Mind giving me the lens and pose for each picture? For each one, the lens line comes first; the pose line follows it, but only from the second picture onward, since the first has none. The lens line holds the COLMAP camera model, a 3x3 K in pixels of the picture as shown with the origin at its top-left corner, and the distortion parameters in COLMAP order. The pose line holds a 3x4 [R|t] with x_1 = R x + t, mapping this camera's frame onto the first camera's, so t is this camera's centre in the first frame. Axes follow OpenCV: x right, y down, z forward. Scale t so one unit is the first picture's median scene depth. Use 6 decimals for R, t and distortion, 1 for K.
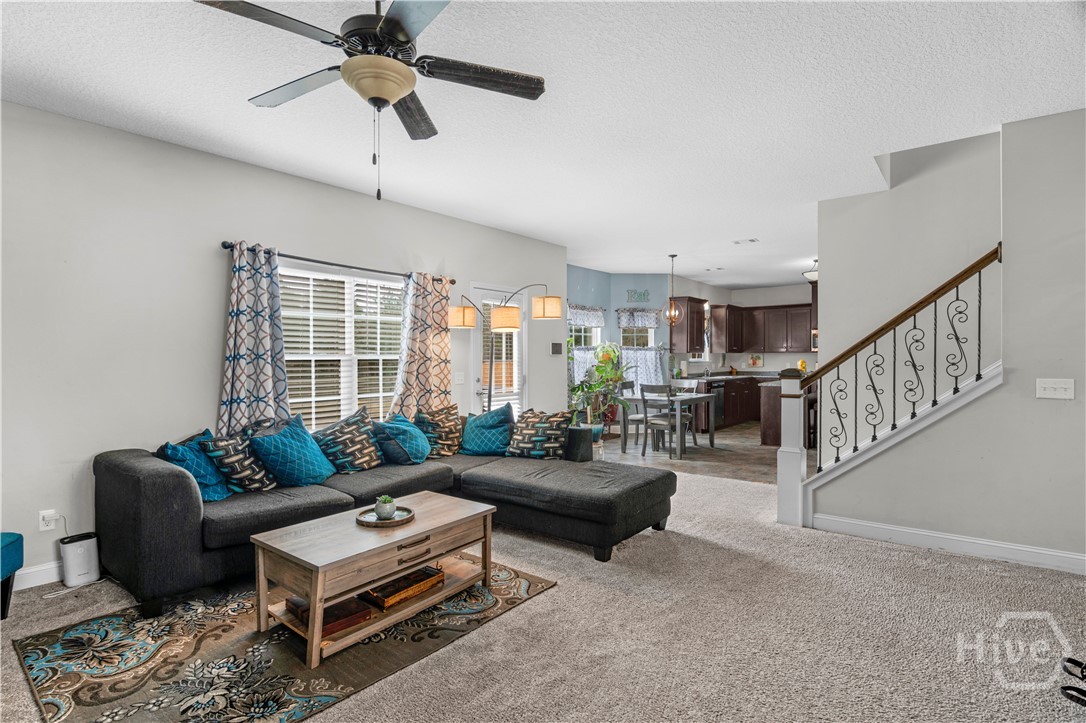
lens RADIAL K [[527.2, 0, 540.3], [0, 527.2, 366.8], [0, 0, 1]] dist [-0.000853, -0.008984]
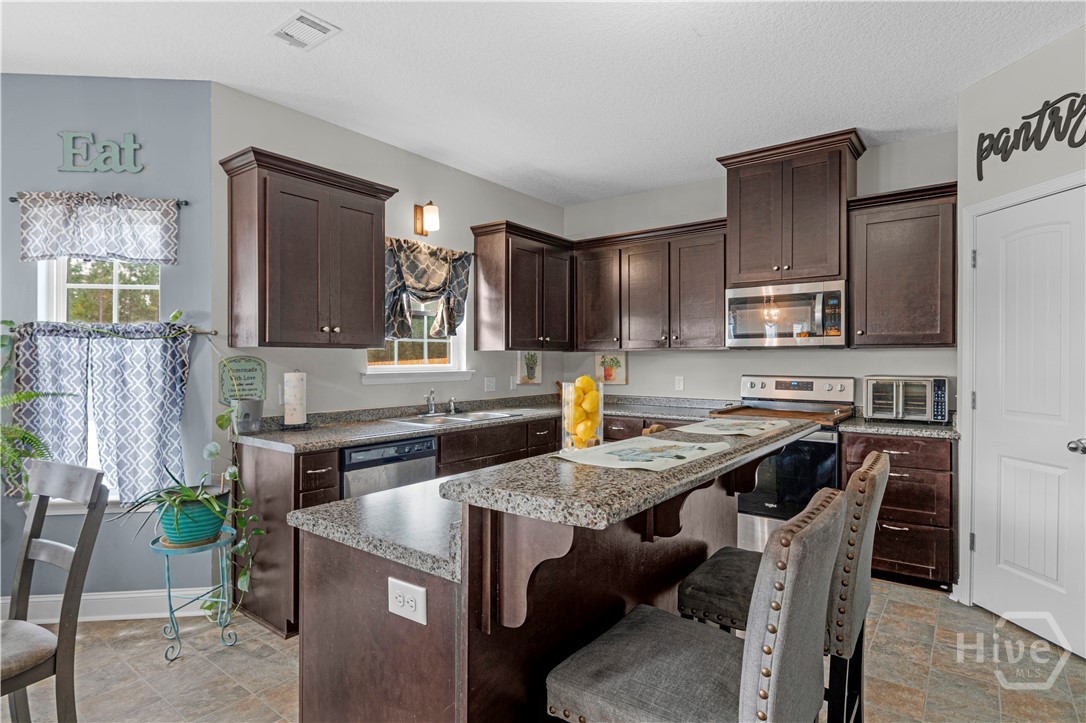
lens RADIAL K [[527.2, 0, 540.3], [0, 527.2, 366.8], [0, 0, 1]] dist [-0.000853, -0.008984]
pose [[0.999953, 0.006393, 0.007328, 0.380438], [-0.006380, 0.999978, -0.001924, -0.013809], [-0.007340, 0.001877, 0.999971, 0.626120]]
